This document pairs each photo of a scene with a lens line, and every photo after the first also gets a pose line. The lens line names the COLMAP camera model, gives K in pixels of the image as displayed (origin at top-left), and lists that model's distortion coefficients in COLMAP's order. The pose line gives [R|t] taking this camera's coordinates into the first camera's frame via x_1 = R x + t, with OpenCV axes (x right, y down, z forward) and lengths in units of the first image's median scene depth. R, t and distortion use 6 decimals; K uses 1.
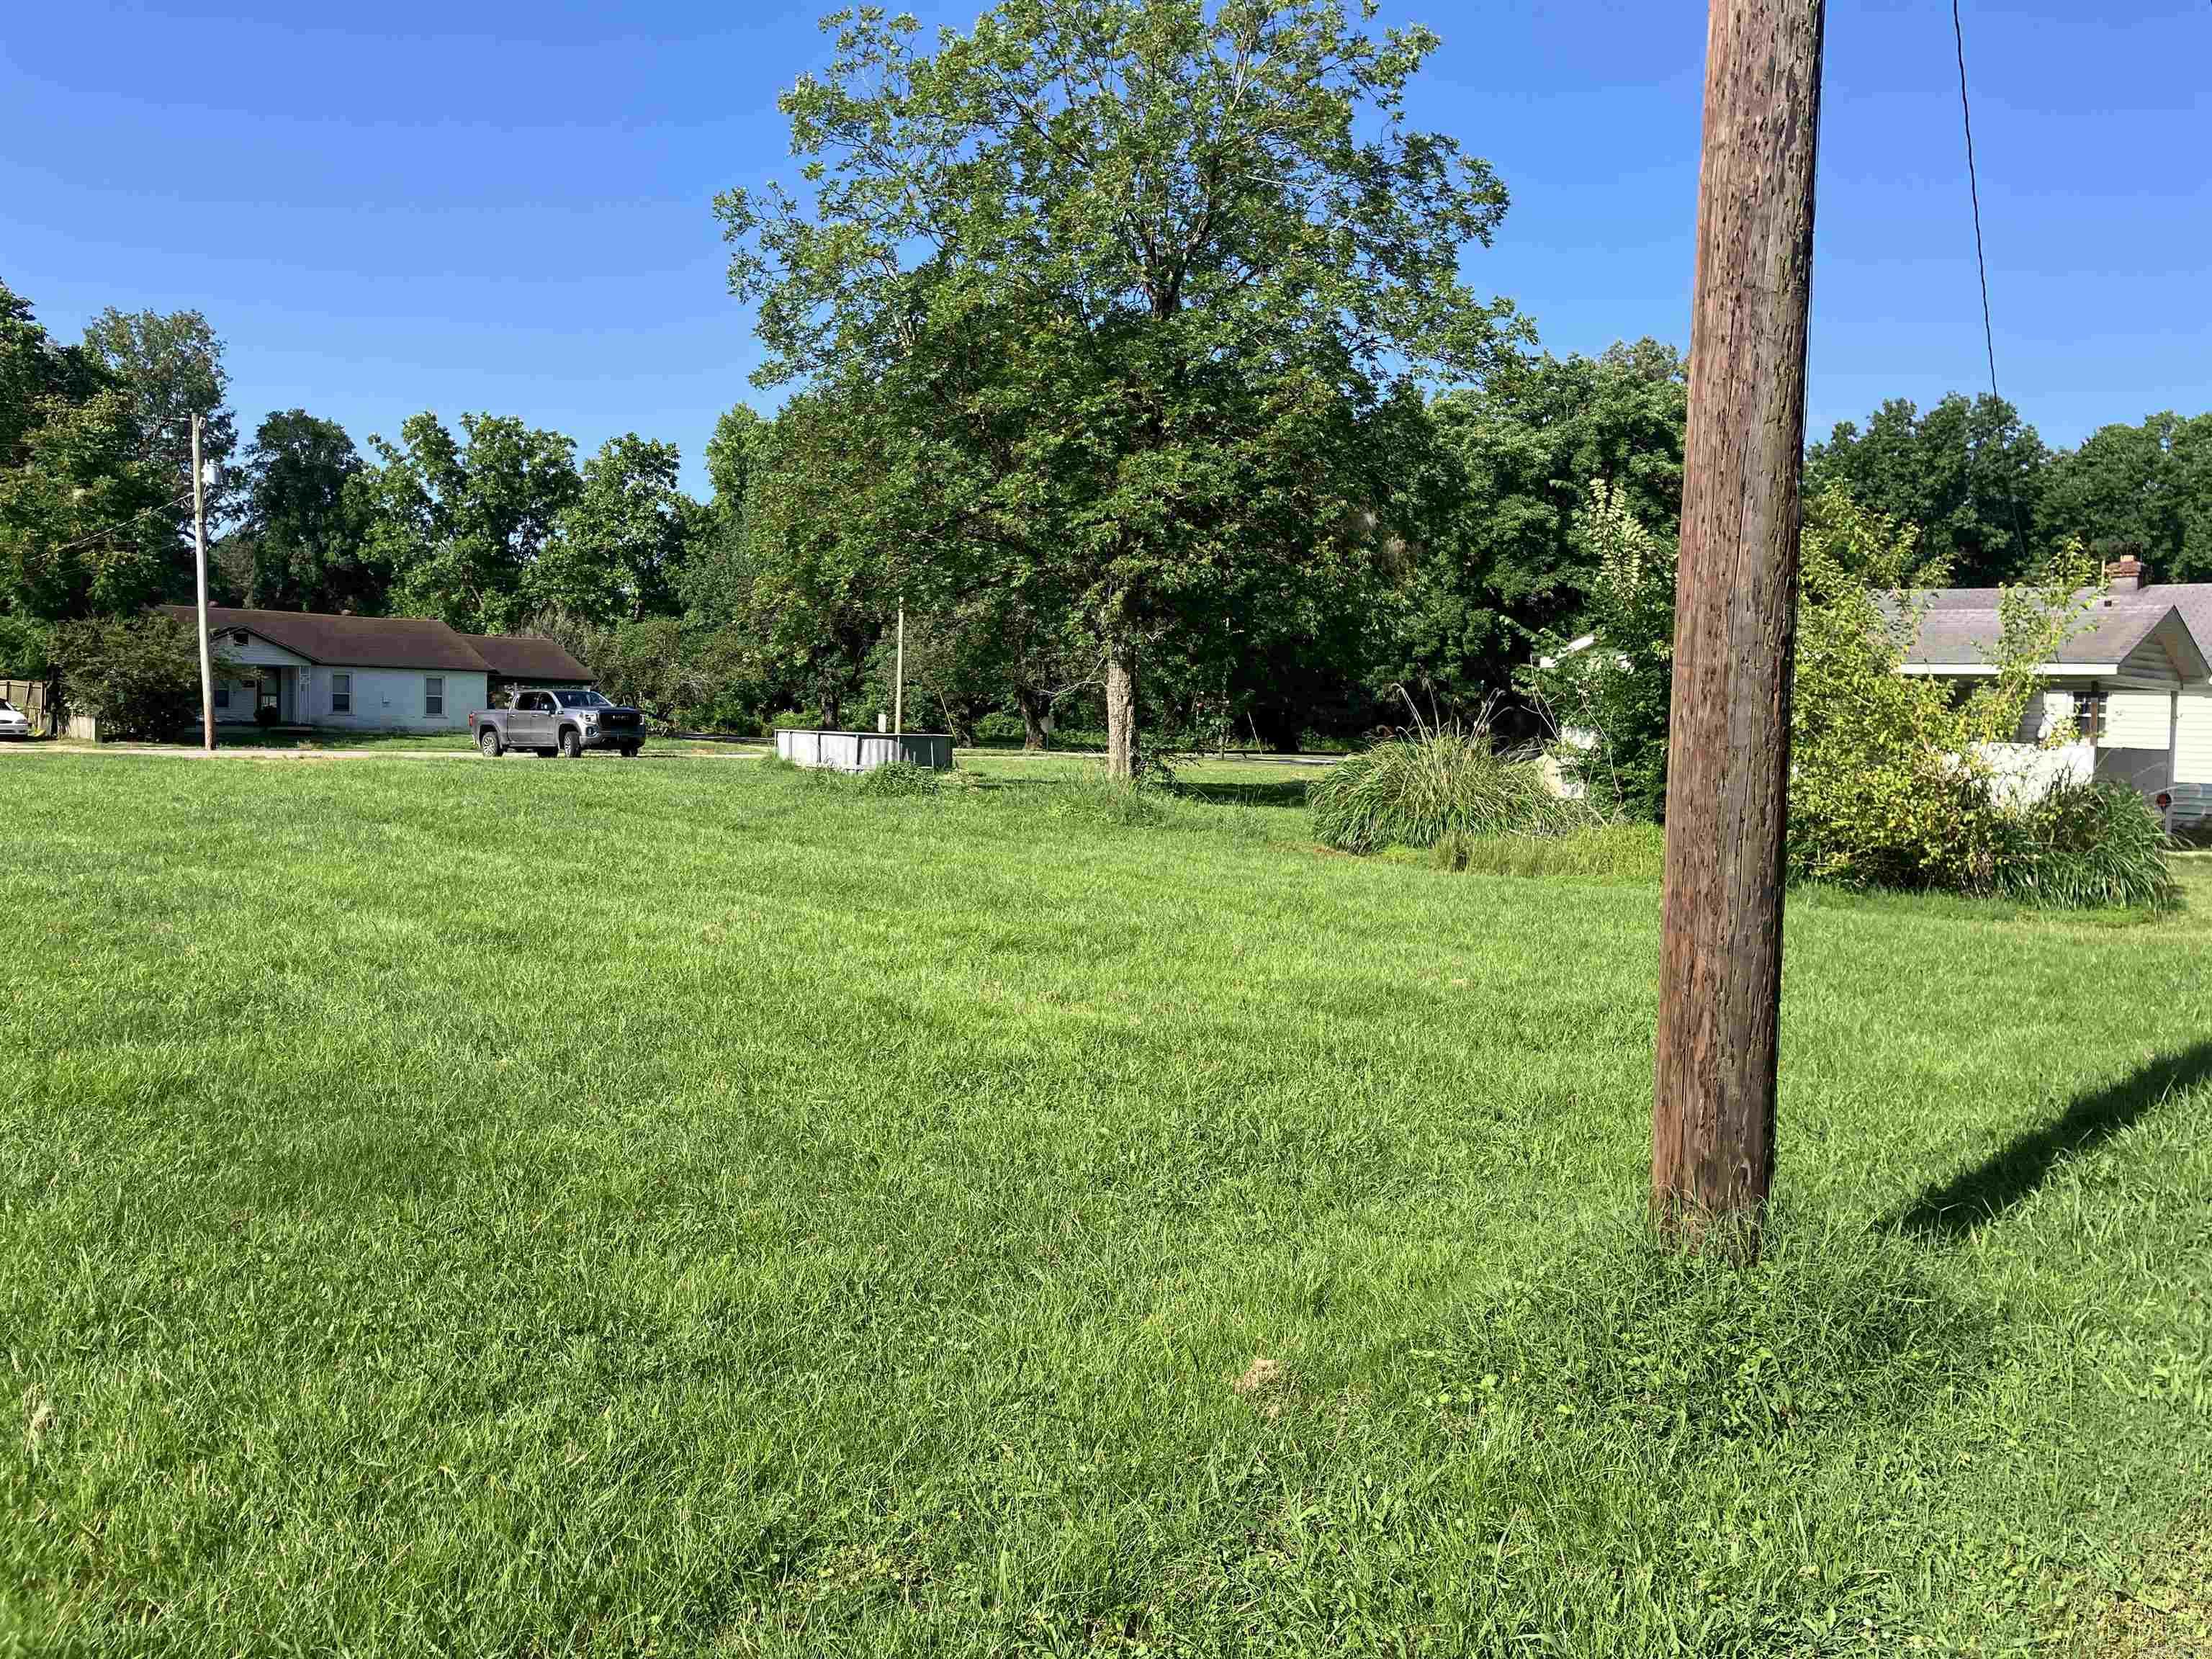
lens RADIAL K [[1817.7, 0, 1079.1], [0, 1817.7, 820.1], [0, 0, 1]] dist [0.038819, -0.049249]
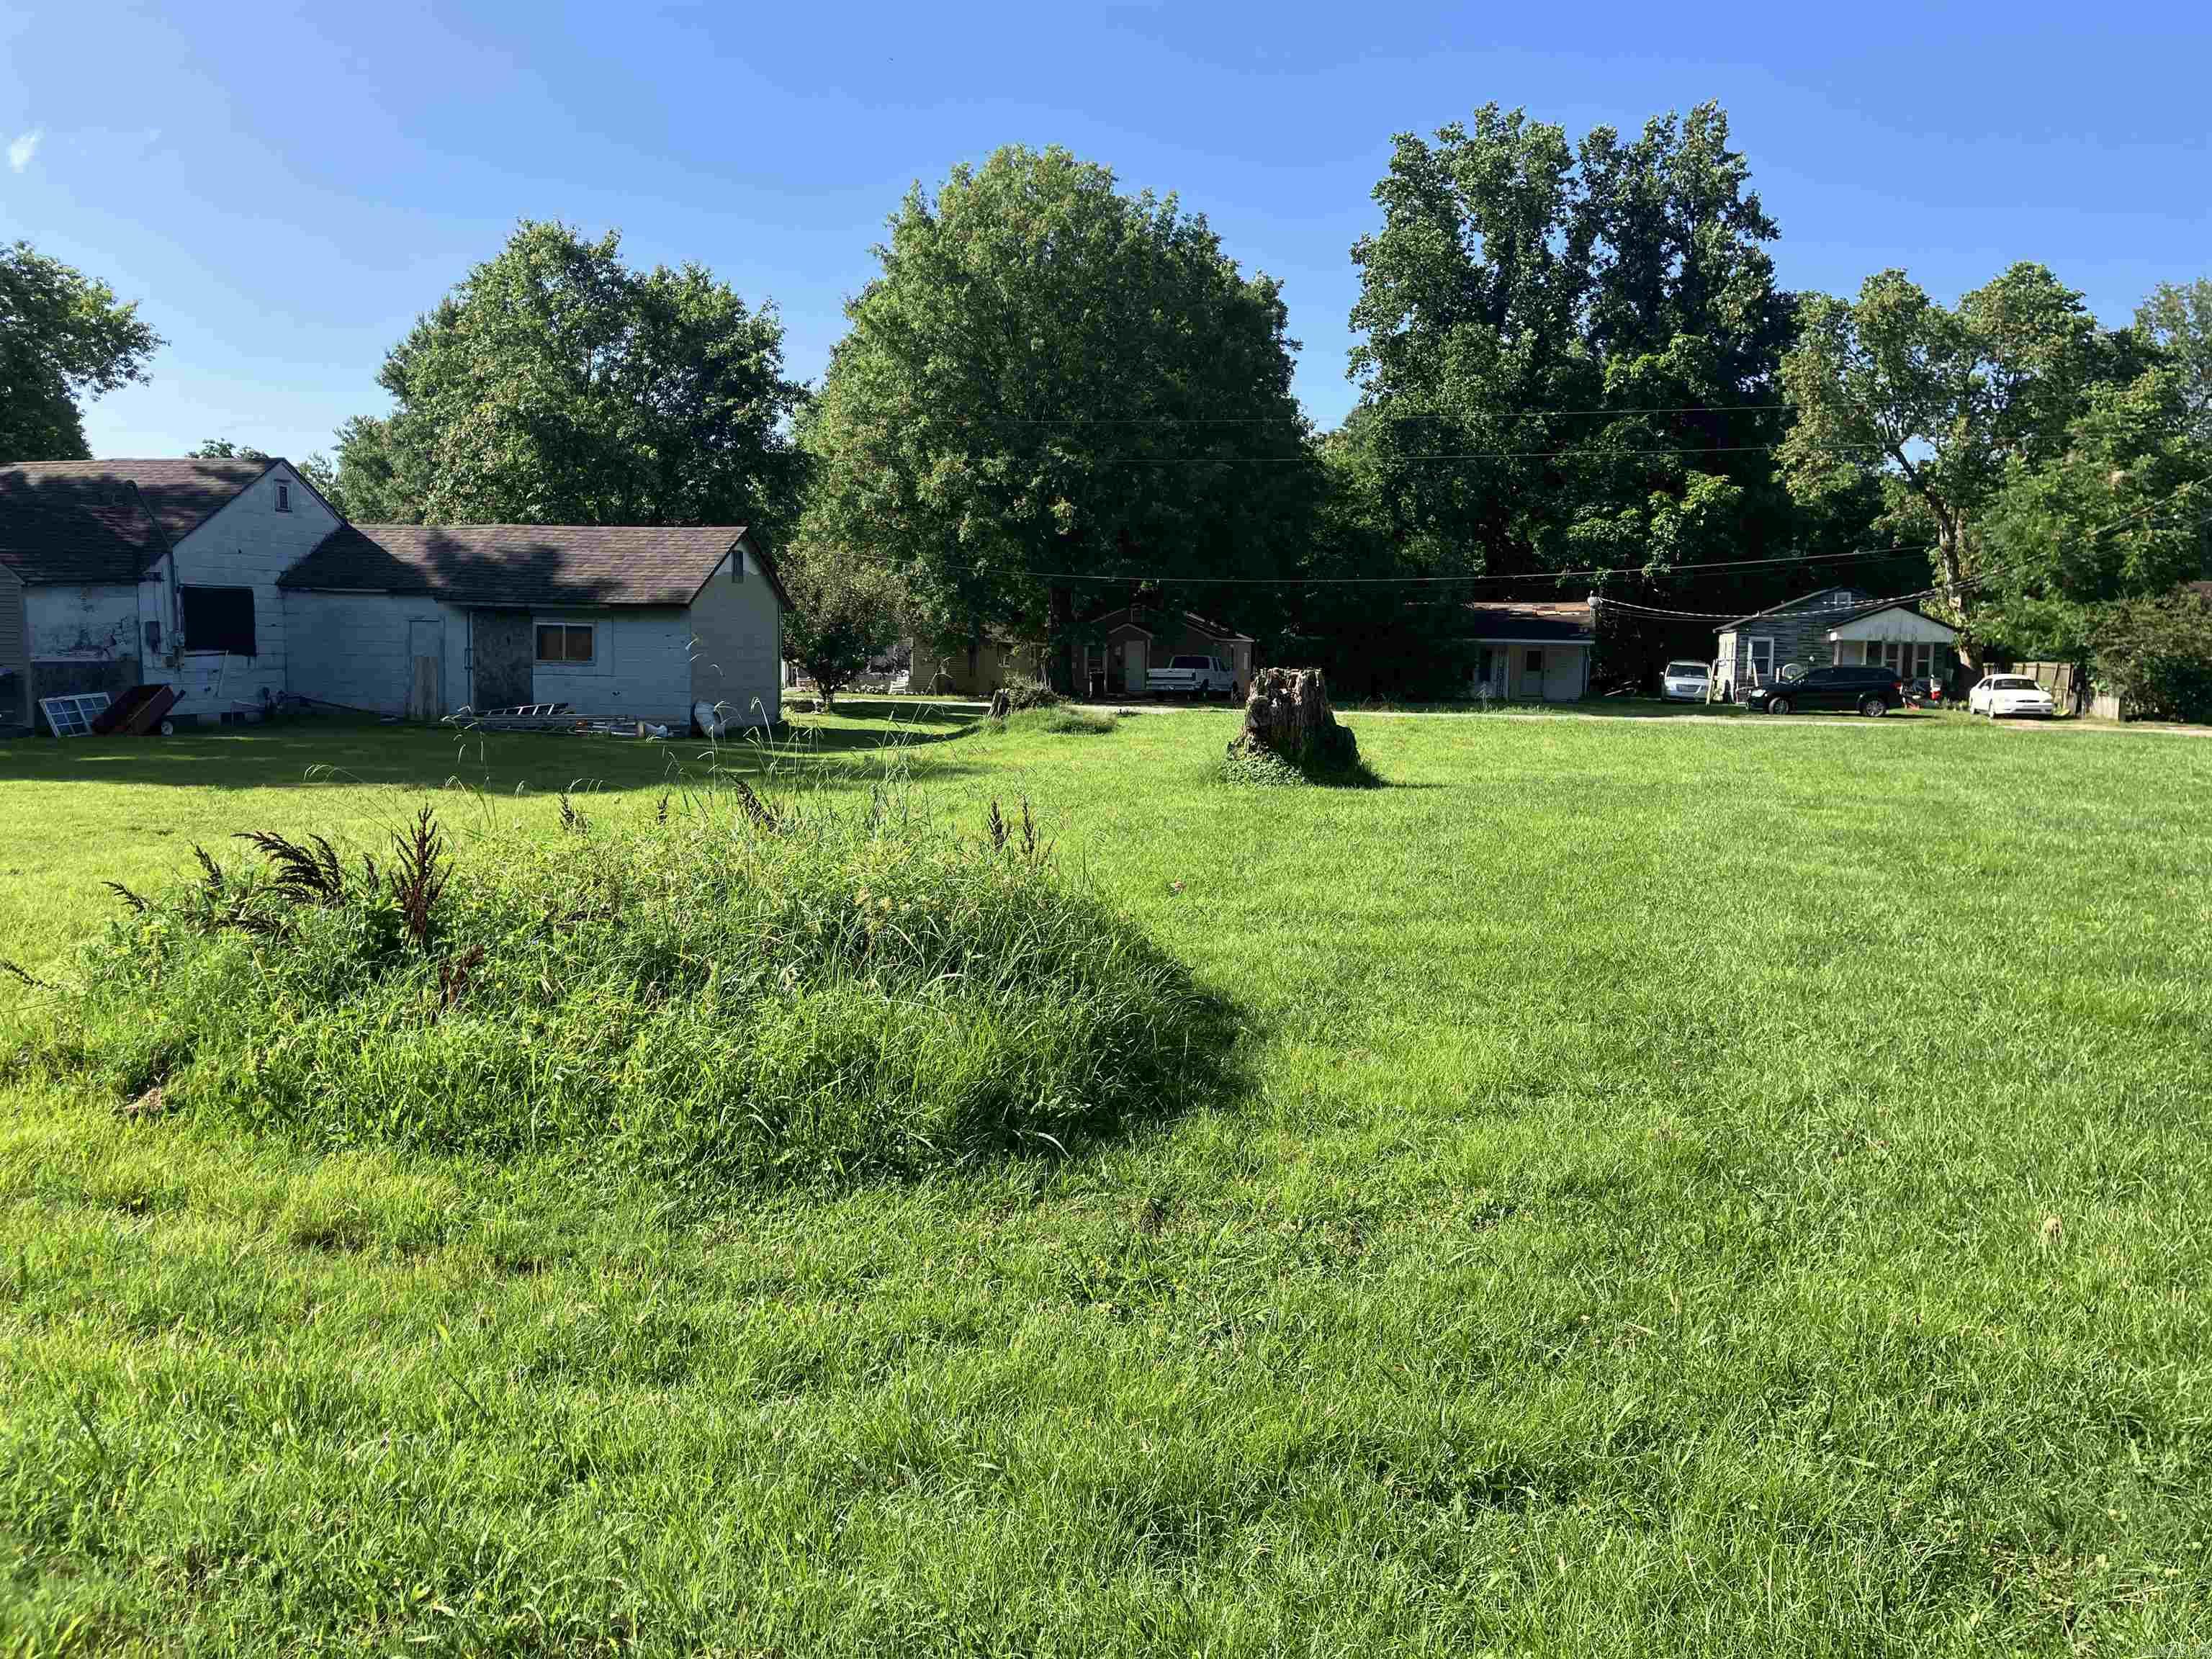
lens RADIAL K [[1817.7, 0, 1091.3], [0, 1817.7, 812.5], [0, 0, 1]] dist [0.038819, -0.049249]
pose [[0.537893, 0.052183, -0.841396, 0.012423], [-0.047855, 0.998363, 0.031325, 0.003688], [0.841654, 0.023416, 0.539510, -0.024342]]
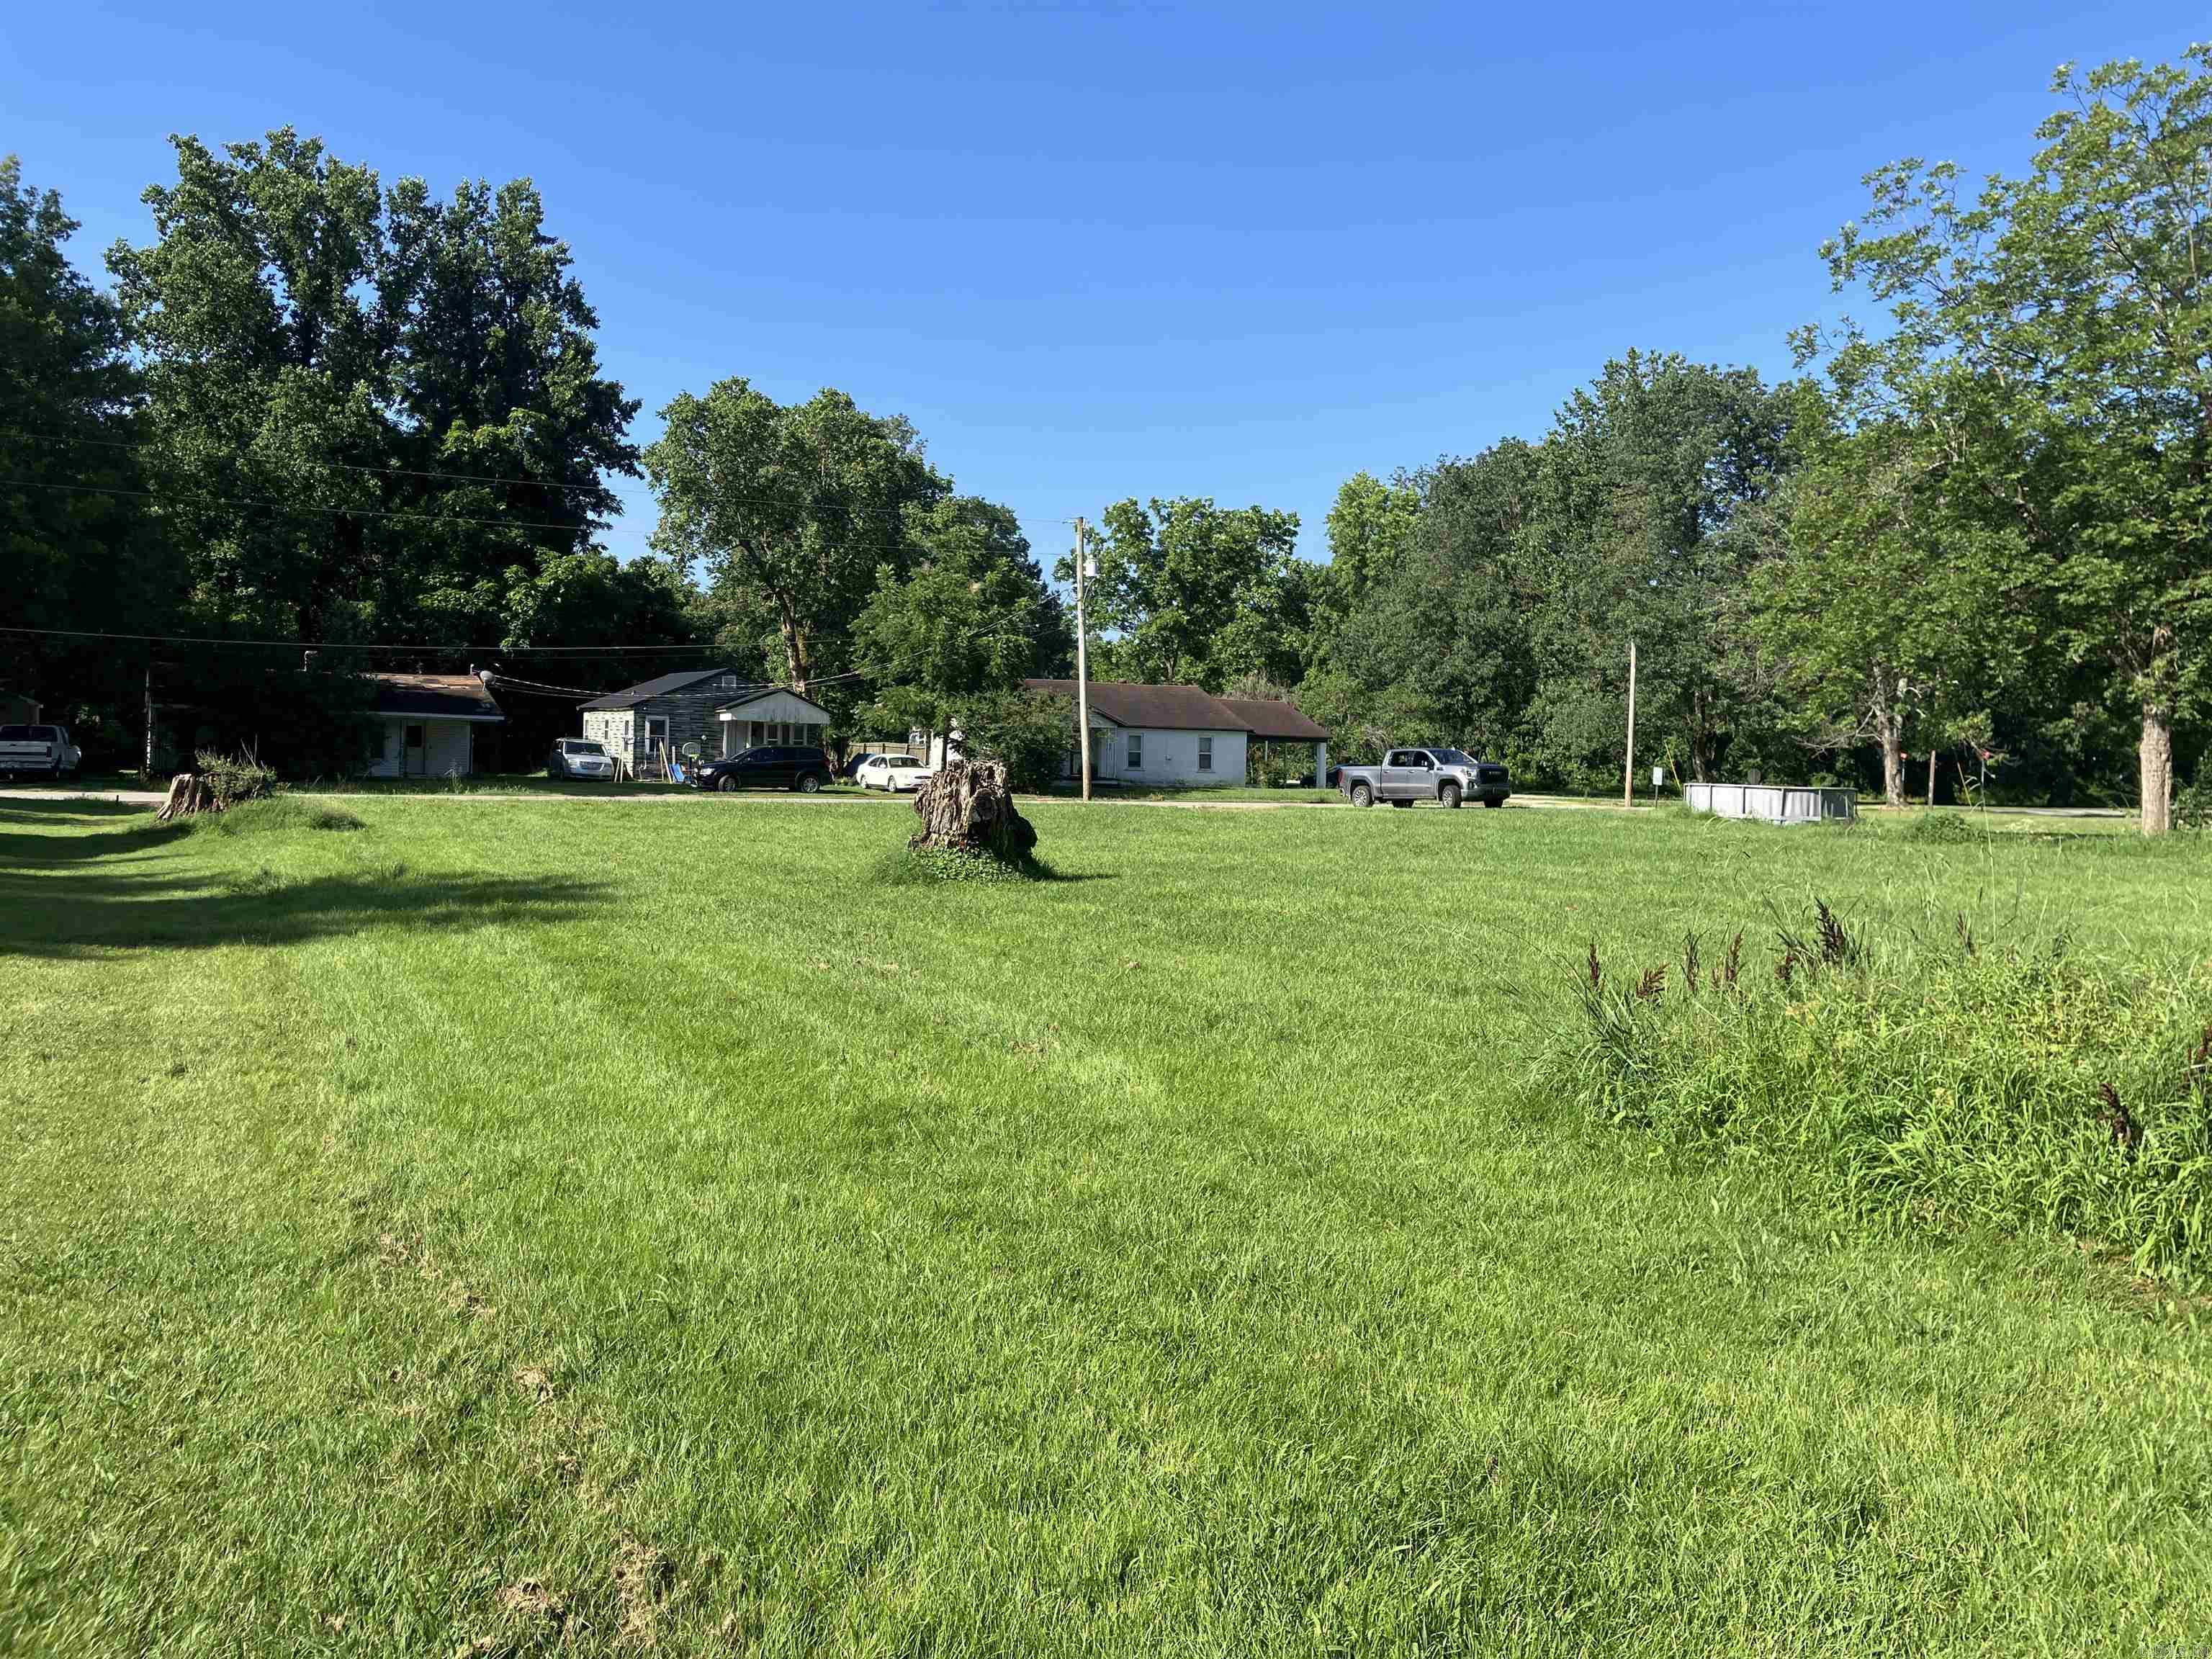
lens RADIAL K [[1817.7, 0, 1101.0], [0, 1817.7, 840.8], [0, 0, 1]] dist [0.038819, -0.049249]
pose [[0.972694, 0.005189, -0.232033, -0.283666], [-0.008841, 0.999853, -0.014703, 0.005784], [0.231923, 0.016353, 0.972597, -0.195632]]
